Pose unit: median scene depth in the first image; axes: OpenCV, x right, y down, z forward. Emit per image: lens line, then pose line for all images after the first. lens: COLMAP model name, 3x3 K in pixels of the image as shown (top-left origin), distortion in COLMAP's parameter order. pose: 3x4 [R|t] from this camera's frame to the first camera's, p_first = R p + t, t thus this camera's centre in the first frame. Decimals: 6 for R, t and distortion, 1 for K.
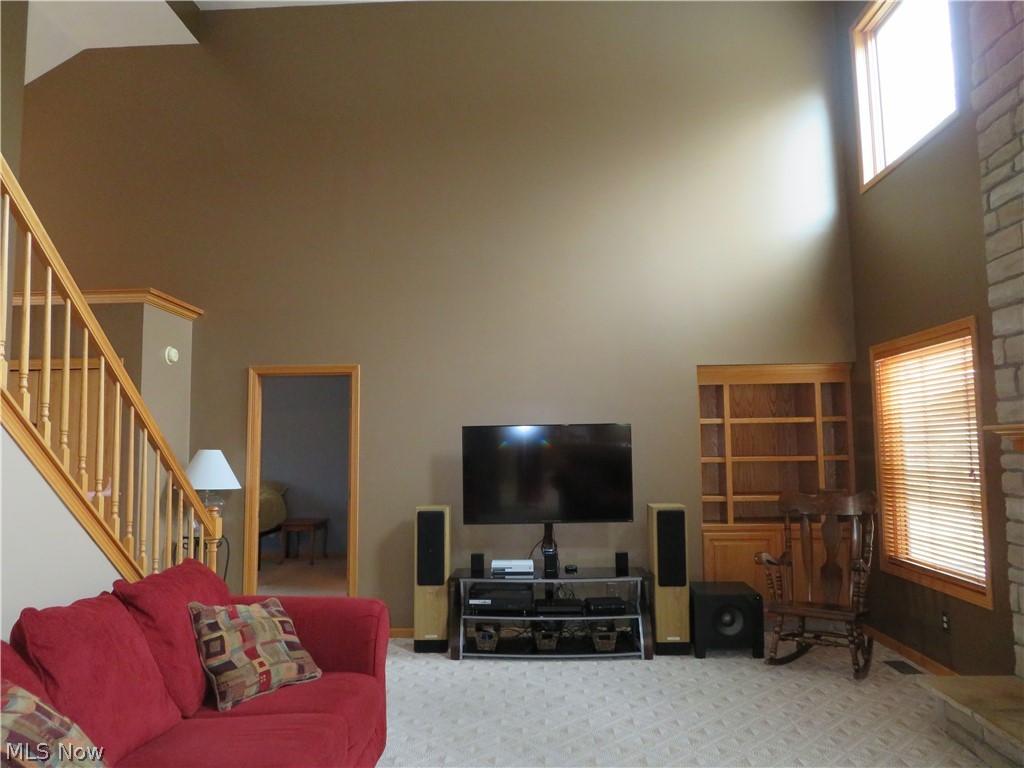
lens RADIAL K [[719.5, 0, 508.6], [0, 719.5, 379.5], [0, 0, 1]] dist [-0.000288, 0.001108]
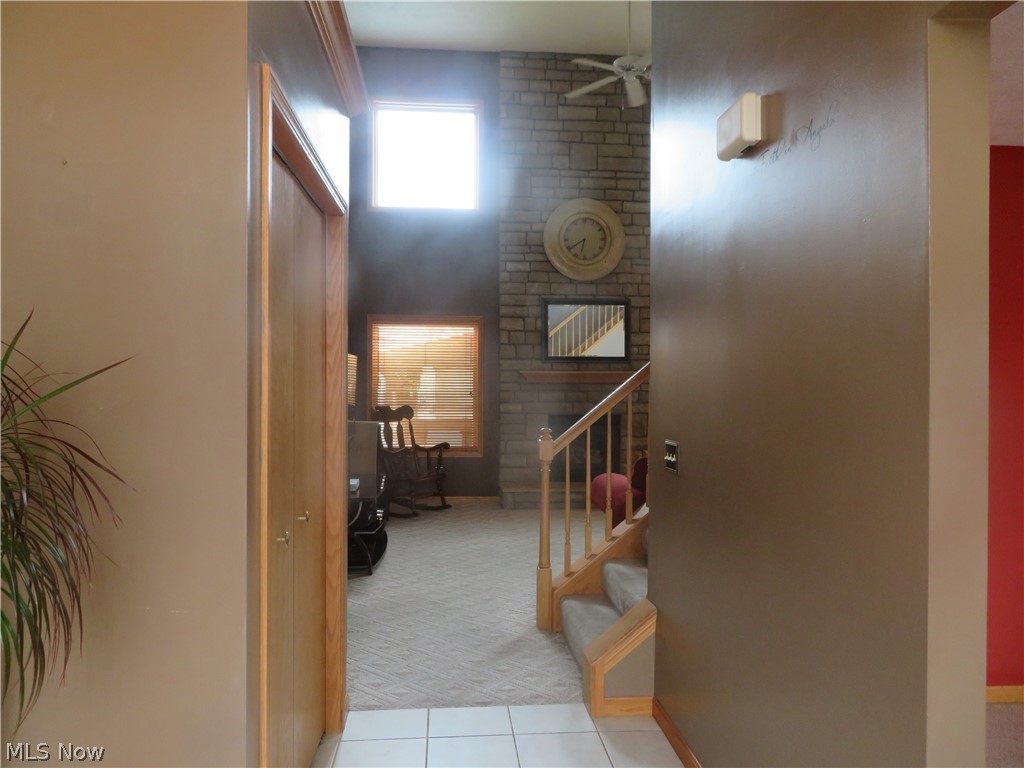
lens RADIAL K [[719.5, 0, 508.6], [0, 719.5, 379.5], [0, 0, 1]] dist [-0.000288, 0.001108]
pose [[-0.129395, 0.009963, 0.991543, -1.125238], [-0.085428, 0.996120, -0.021157, 0.102463], [-0.987906, -0.087443, -0.128042, 0.953685]]
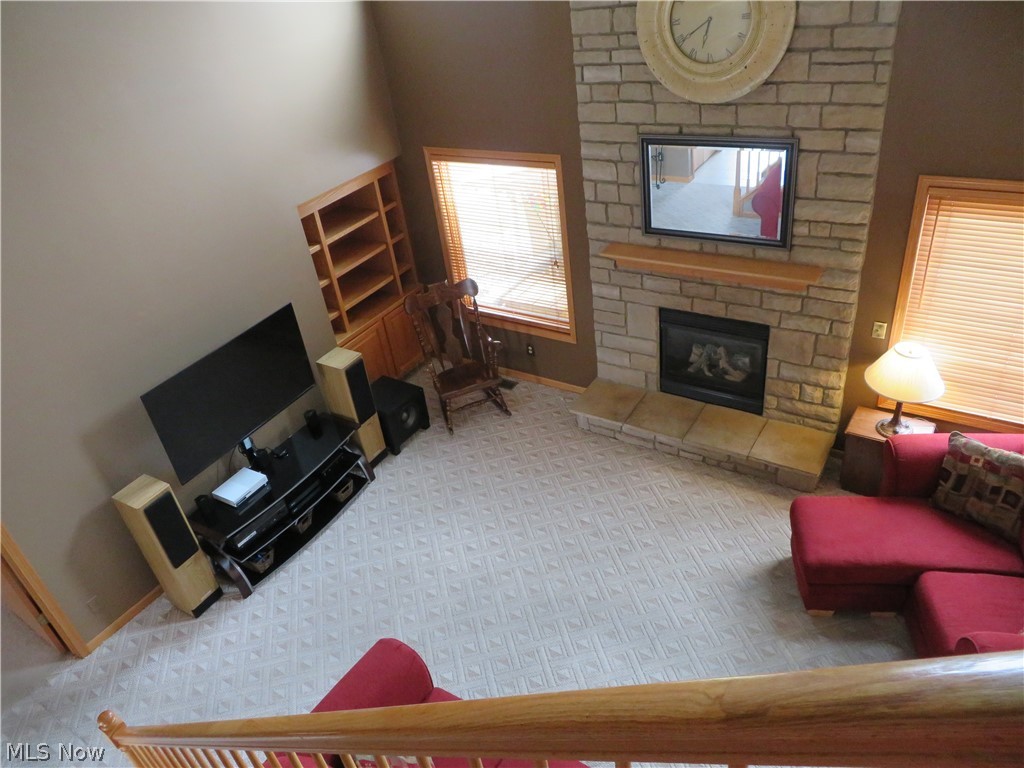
lens RADIAL K [[719.5, 0, 508.6], [0, 719.5, 379.5], [0, 0, 1]] dist [-0.000288, 0.001108]
pose [[0.521295, -0.512282, 0.682509, -0.416004], [0.053368, 0.817779, 0.573052, -0.418453], [-0.851706, -0.262305, 0.453644, 0.304289]]
